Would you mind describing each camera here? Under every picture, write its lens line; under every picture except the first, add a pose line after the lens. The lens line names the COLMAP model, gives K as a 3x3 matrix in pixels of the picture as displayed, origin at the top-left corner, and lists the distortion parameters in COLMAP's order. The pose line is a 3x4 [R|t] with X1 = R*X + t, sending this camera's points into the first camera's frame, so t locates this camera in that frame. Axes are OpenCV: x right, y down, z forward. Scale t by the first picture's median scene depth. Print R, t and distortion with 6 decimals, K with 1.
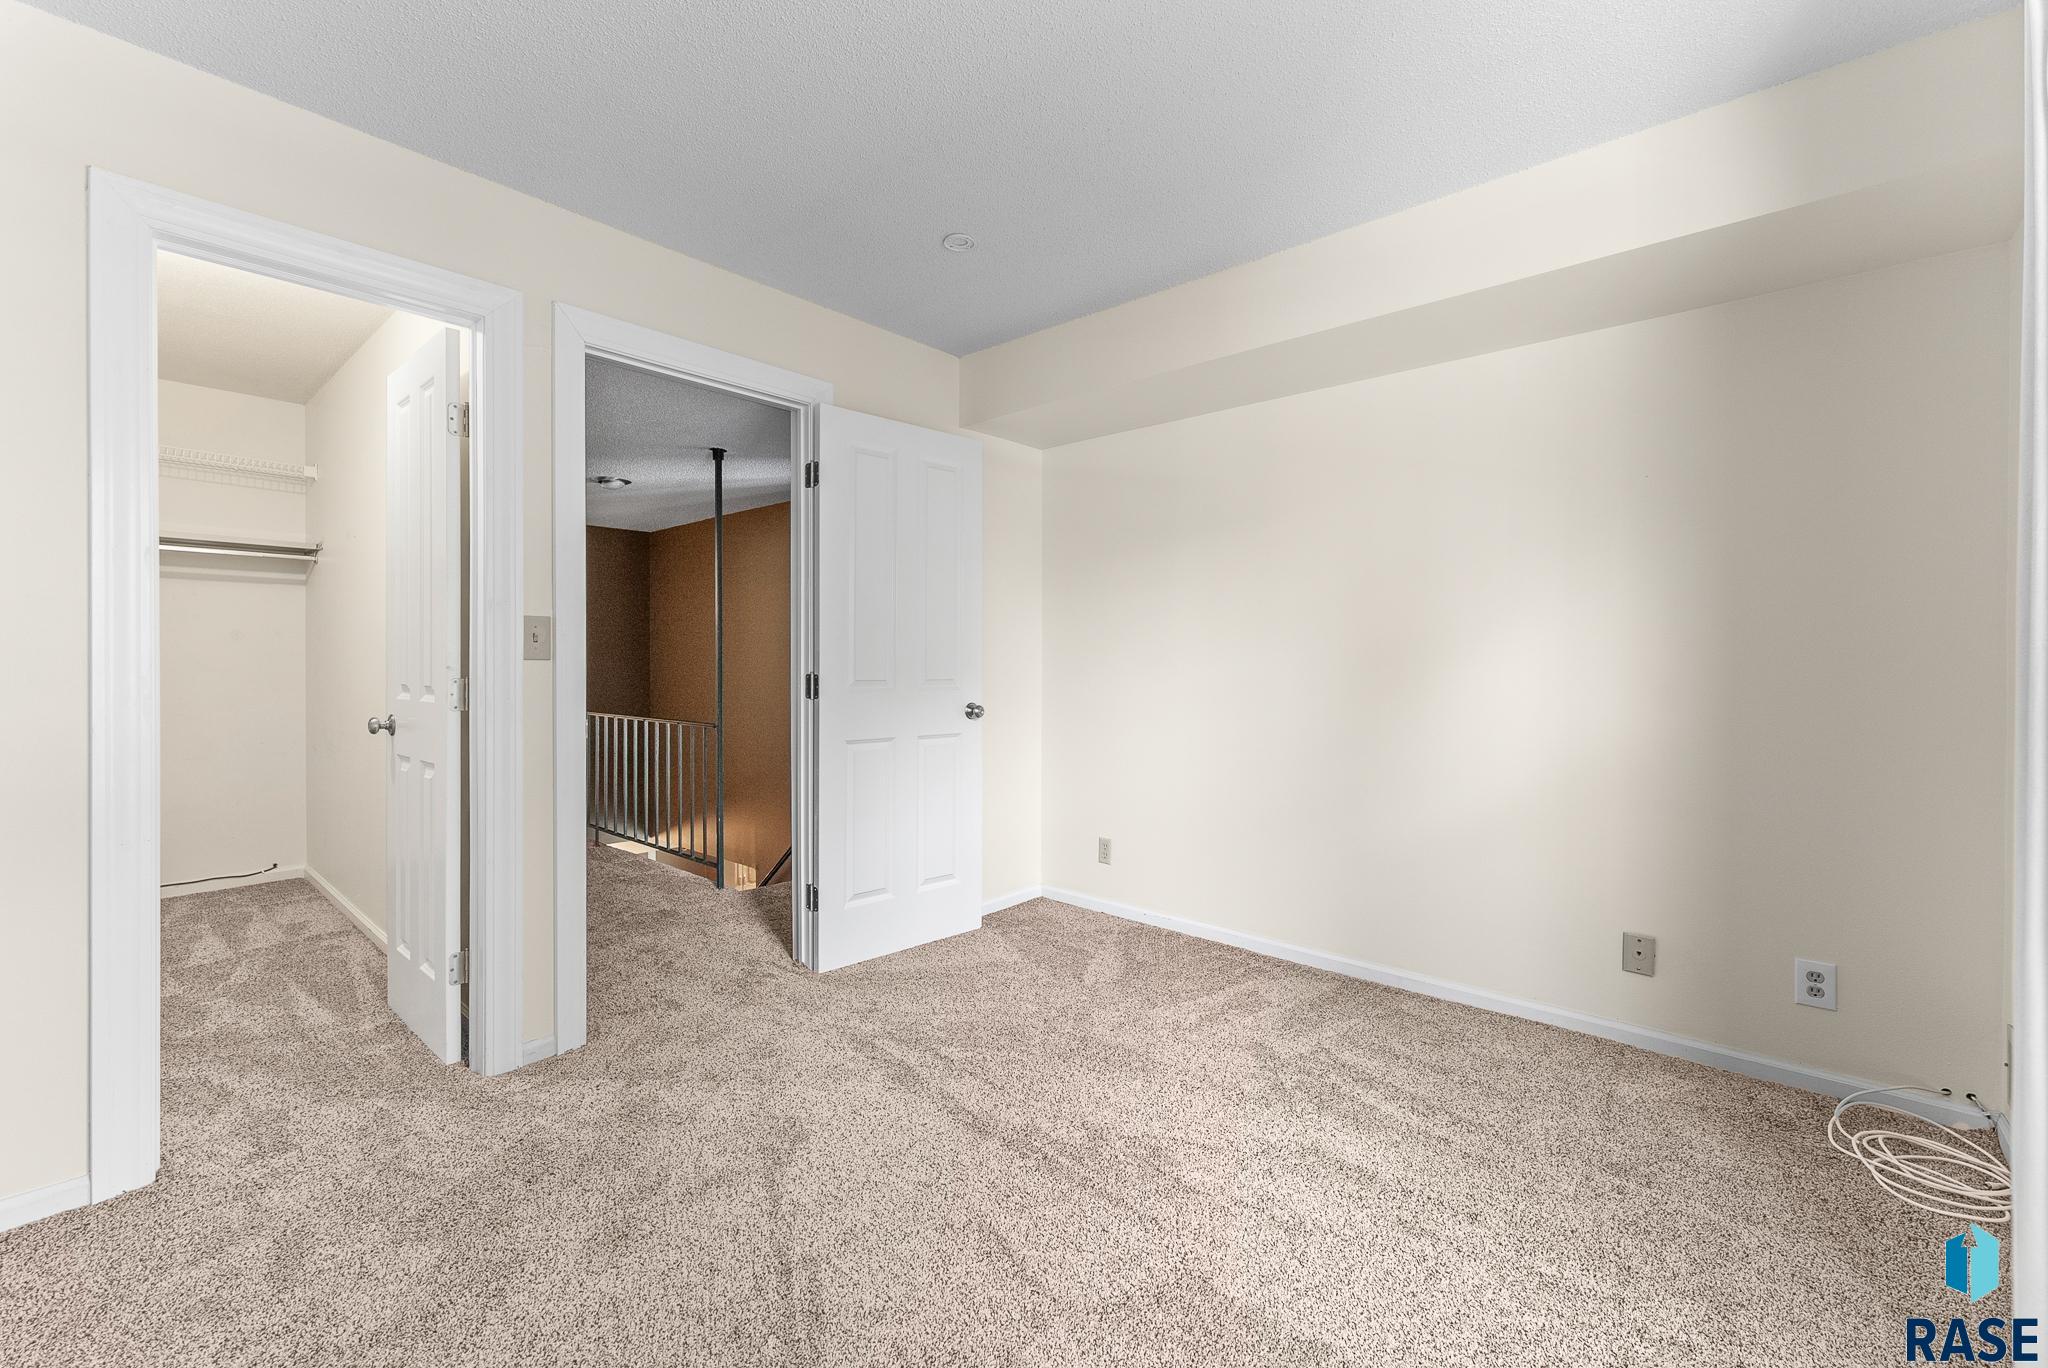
lens RADIAL K [[845.8, 0, 1031.5], [0, 845.8, 652.1], [0, 0, 1]] dist [0.012665, 0.000286]
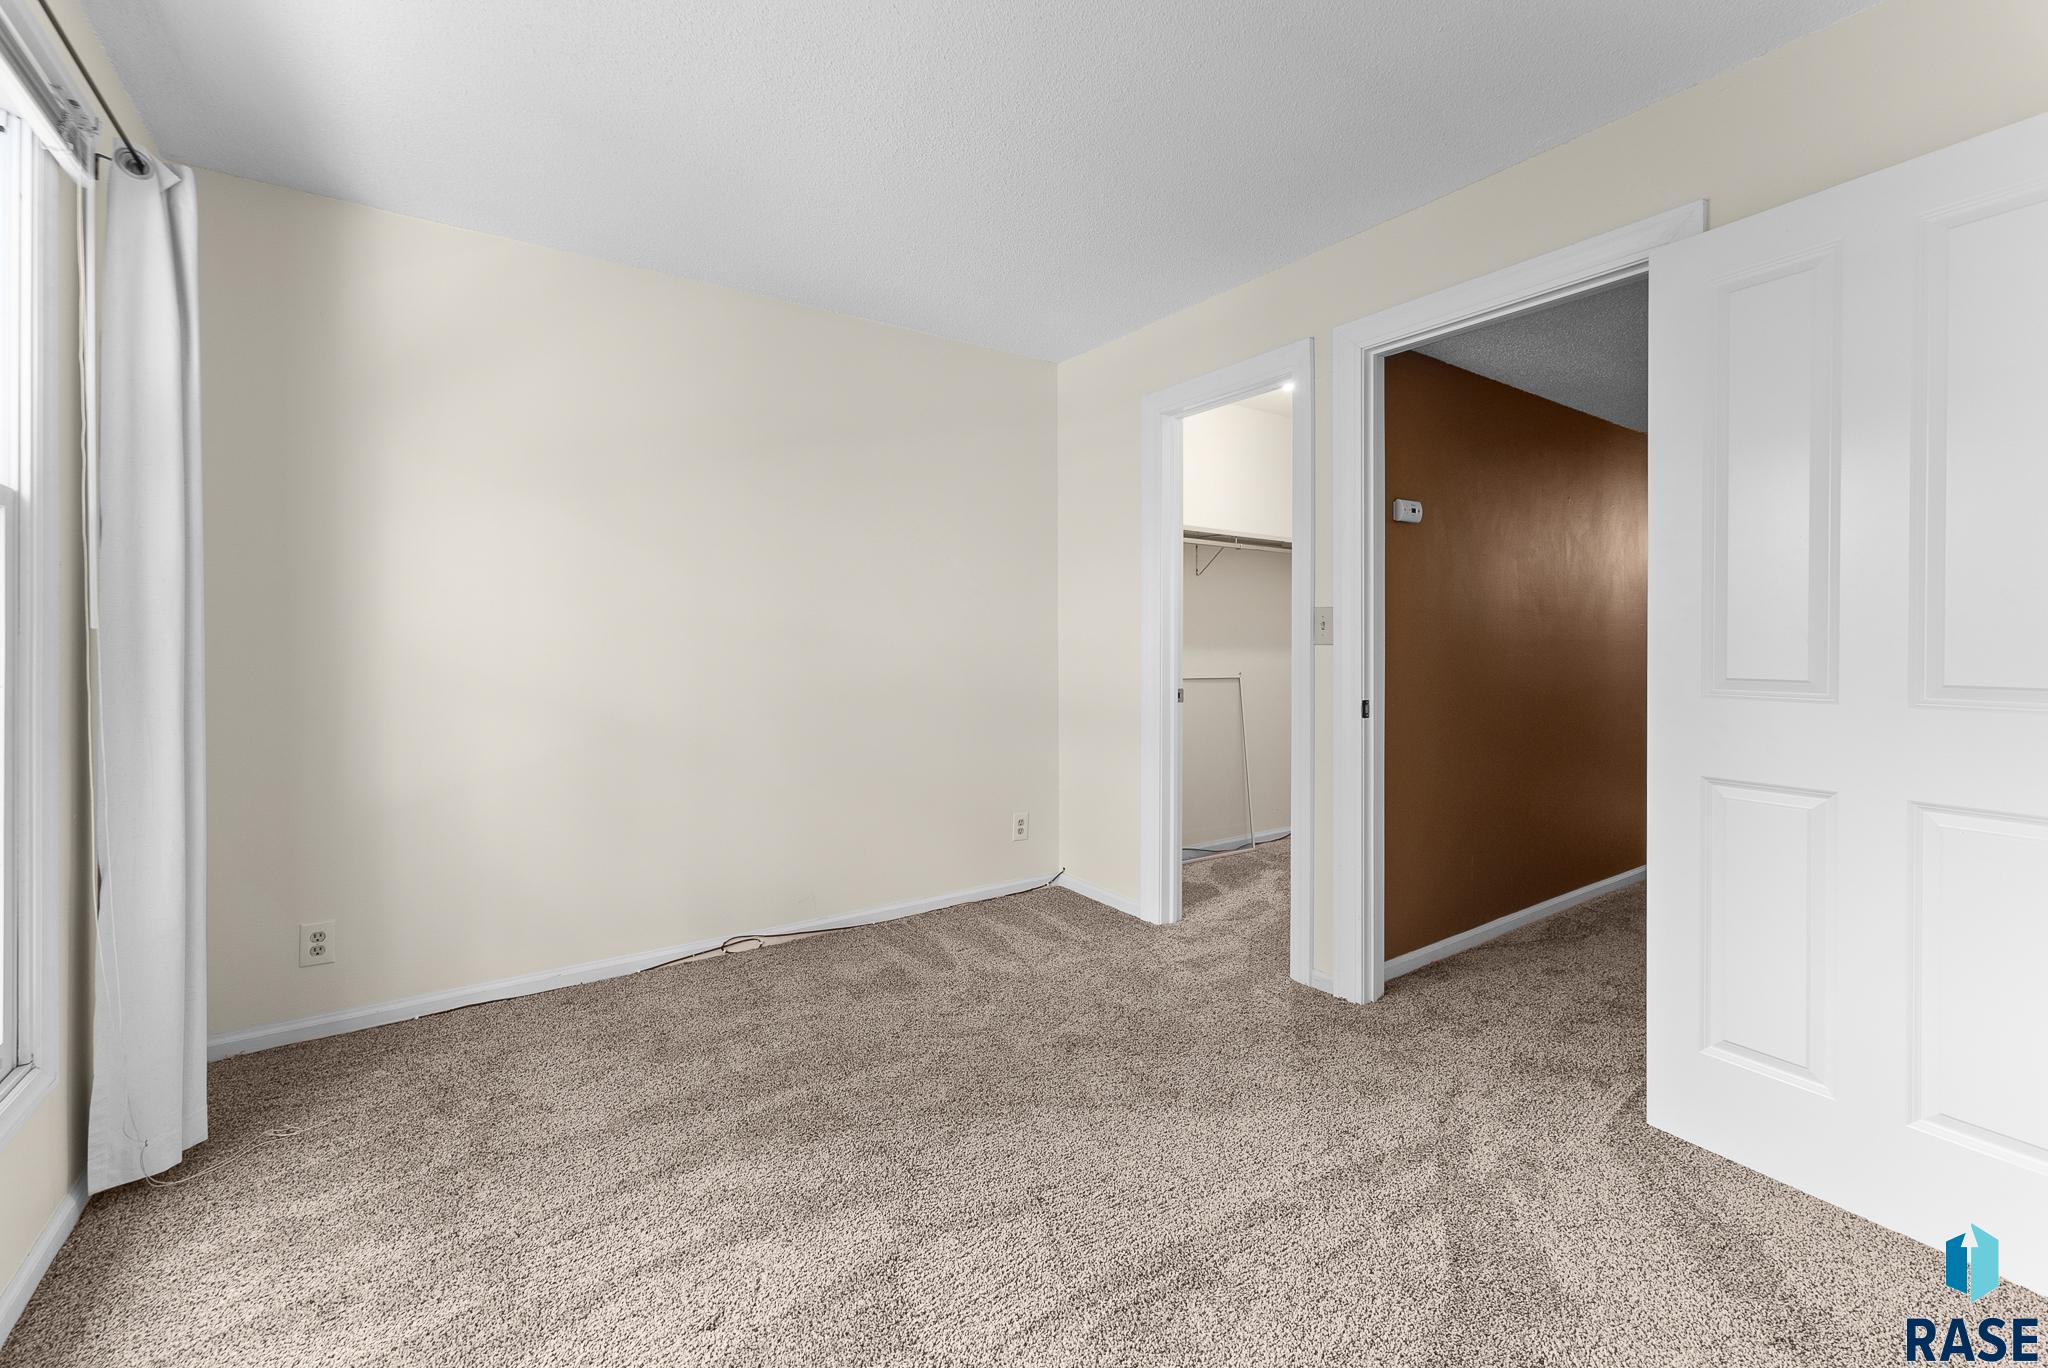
lens RADIAL K [[845.8, 0, 1031.5], [0, 845.8, 652.1], [0, 0, 1]] dist [0.012665, 0.000286]
pose [[-0.223358, -0.001064, -0.974736, 0.605265], [-0.000307, 0.999999, -0.001022, 0.019160], [0.974737, 0.000071, -0.223358, 0.827880]]
